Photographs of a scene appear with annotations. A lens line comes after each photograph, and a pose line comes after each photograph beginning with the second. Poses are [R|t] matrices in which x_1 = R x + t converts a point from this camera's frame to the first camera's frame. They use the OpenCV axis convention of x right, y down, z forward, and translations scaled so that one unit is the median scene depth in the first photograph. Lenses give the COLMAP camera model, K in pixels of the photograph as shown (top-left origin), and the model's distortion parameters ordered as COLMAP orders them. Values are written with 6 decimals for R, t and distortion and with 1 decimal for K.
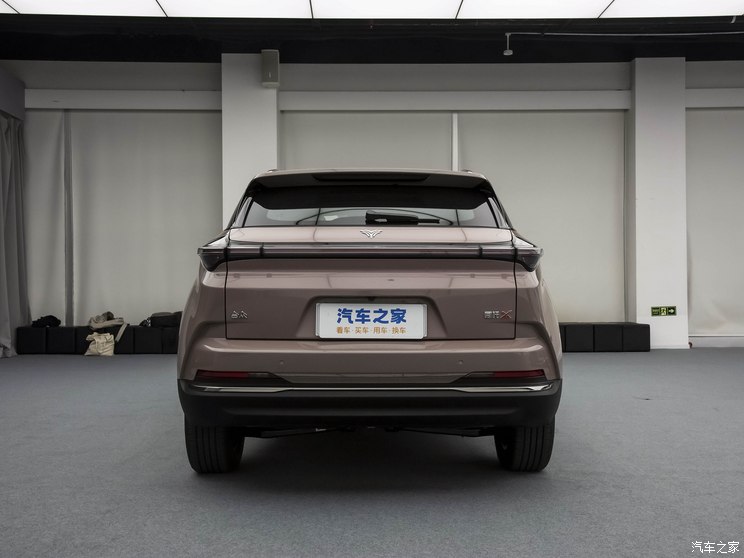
lens RADIAL K [[780.2, 0, 431.7], [0, 780.2, 279.6], [0, 0, 1]] dist [0.009810, 0.041664]
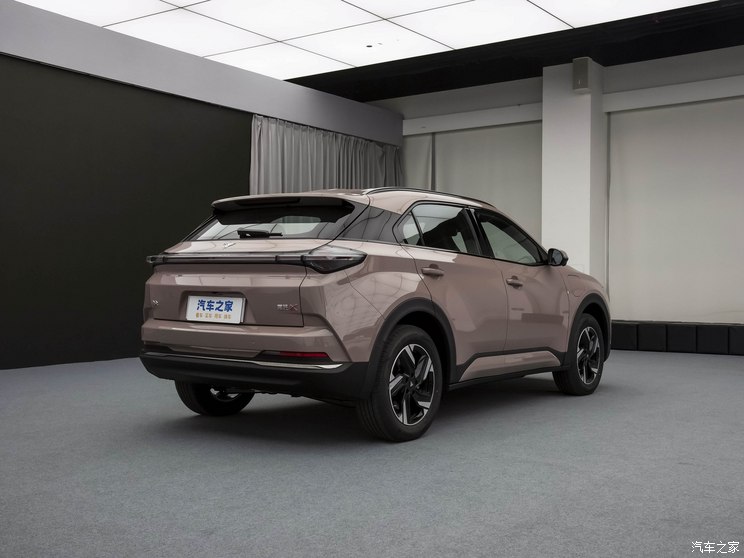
lens RADIAL K [[780.2, 0, 431.7], [0, 780.2, 279.6], [0, 0, 1]] dist [0.009810, 0.041664]
pose [[0.830603, 0.004858, -0.556844, 0.984793], [-0.001454, 0.999977, 0.006555, -0.009126], [0.556864, -0.004635, 0.830591, 0.061594]]
